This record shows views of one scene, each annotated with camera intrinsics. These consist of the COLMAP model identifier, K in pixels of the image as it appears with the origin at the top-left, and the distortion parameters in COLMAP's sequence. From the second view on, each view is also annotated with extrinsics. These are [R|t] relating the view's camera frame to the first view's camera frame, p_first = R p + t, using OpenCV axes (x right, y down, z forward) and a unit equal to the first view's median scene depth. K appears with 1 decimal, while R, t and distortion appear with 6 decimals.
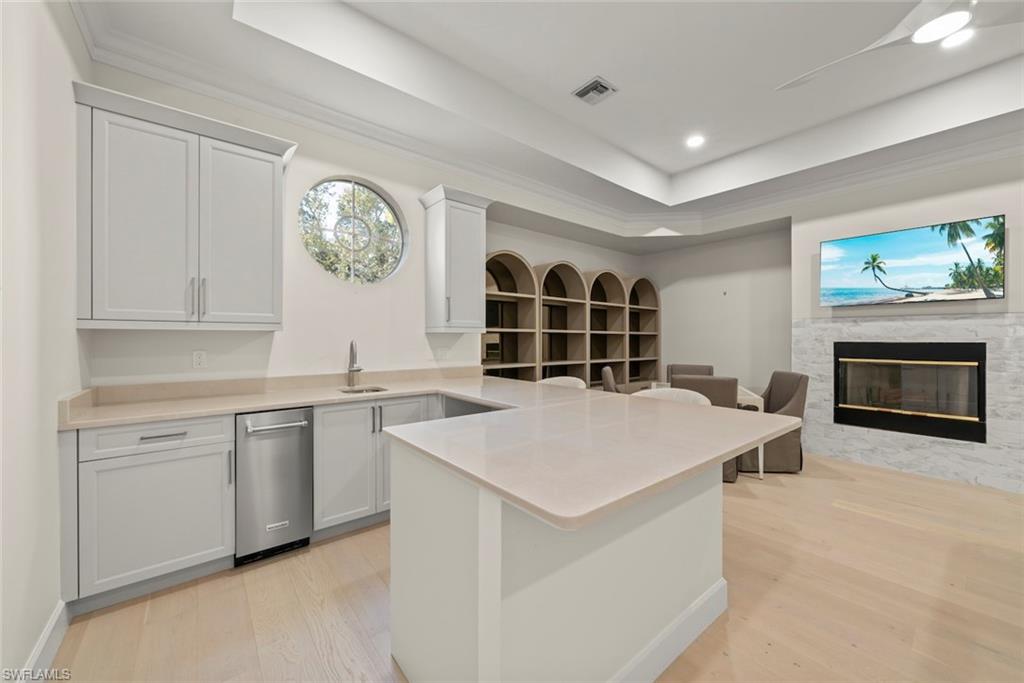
lens RADIAL K [[384.8, 0, 509.0], [0, 384.8, 335.6], [0, 0, 1]] dist [-0.004060, 0.000082]
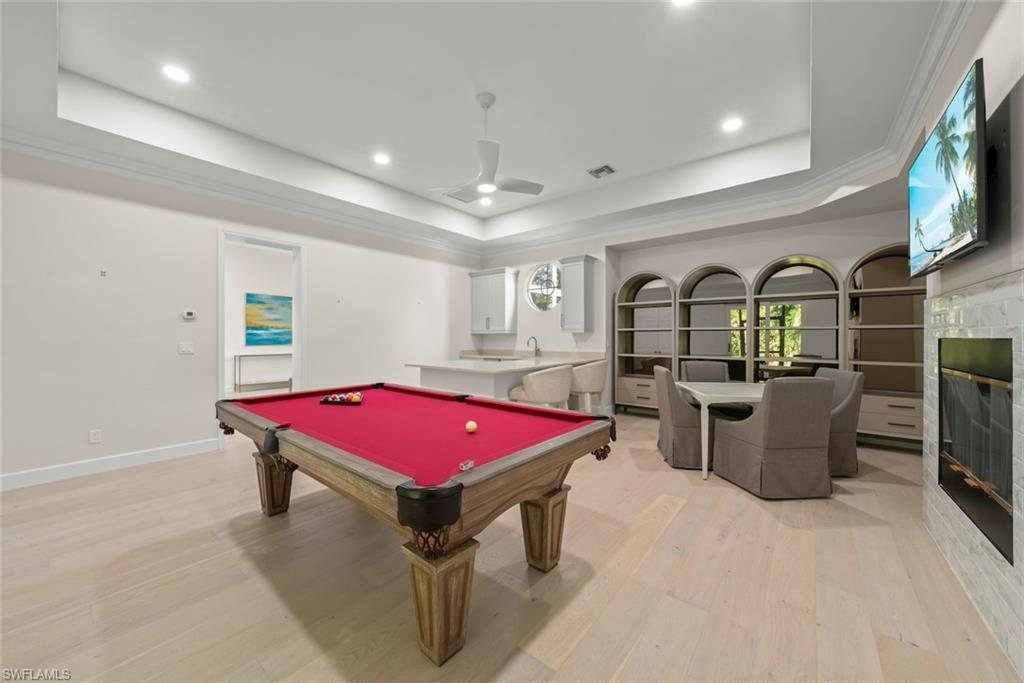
lens RADIAL K [[371.2, 0, 512.4], [0, 371.2, 334.3], [0, 0, 1]] dist [0.000382, -0.000035]
pose [[0.209138, -0.008567, -0.977849, 1.457769], [0.010454, 0.999924, -0.006524, 0.009088], [0.977830, -0.008858, 0.209212, 0.327695]]
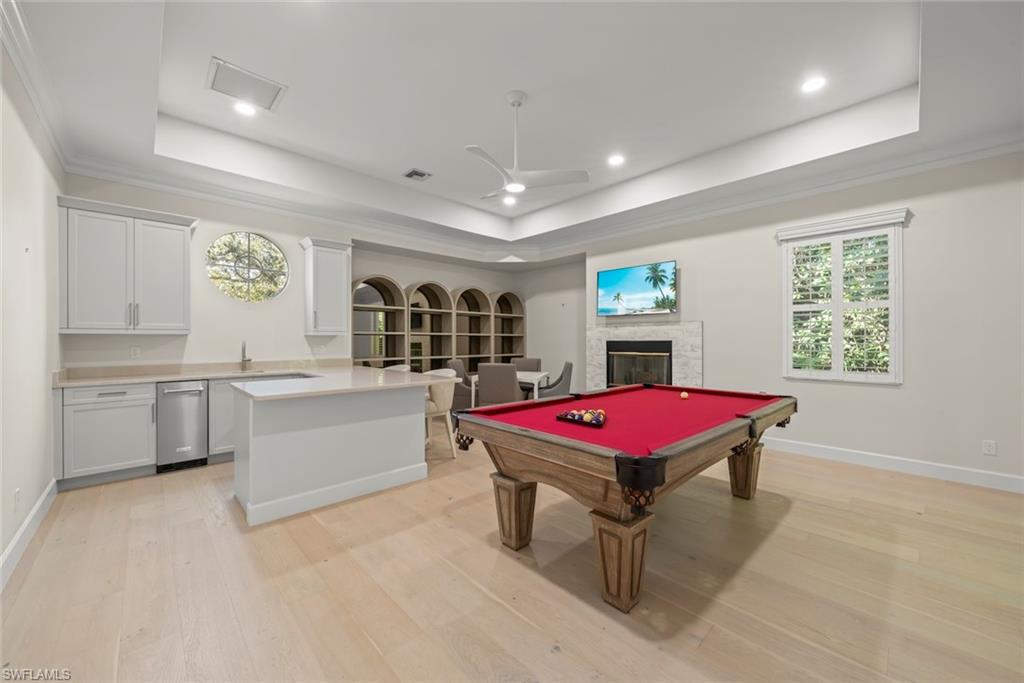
lens RADIAL K [[384.8, 0, 509.5], [0, 384.8, 336.4], [0, 0, 1]] dist [-0.004060, 0.000082]
pose [[0.996565, -0.002541, 0.082777, 0.421360], [0.002633, 0.999996, -0.001001, 0.000720], [-0.082774, 0.001215, 0.996568, -0.493108]]
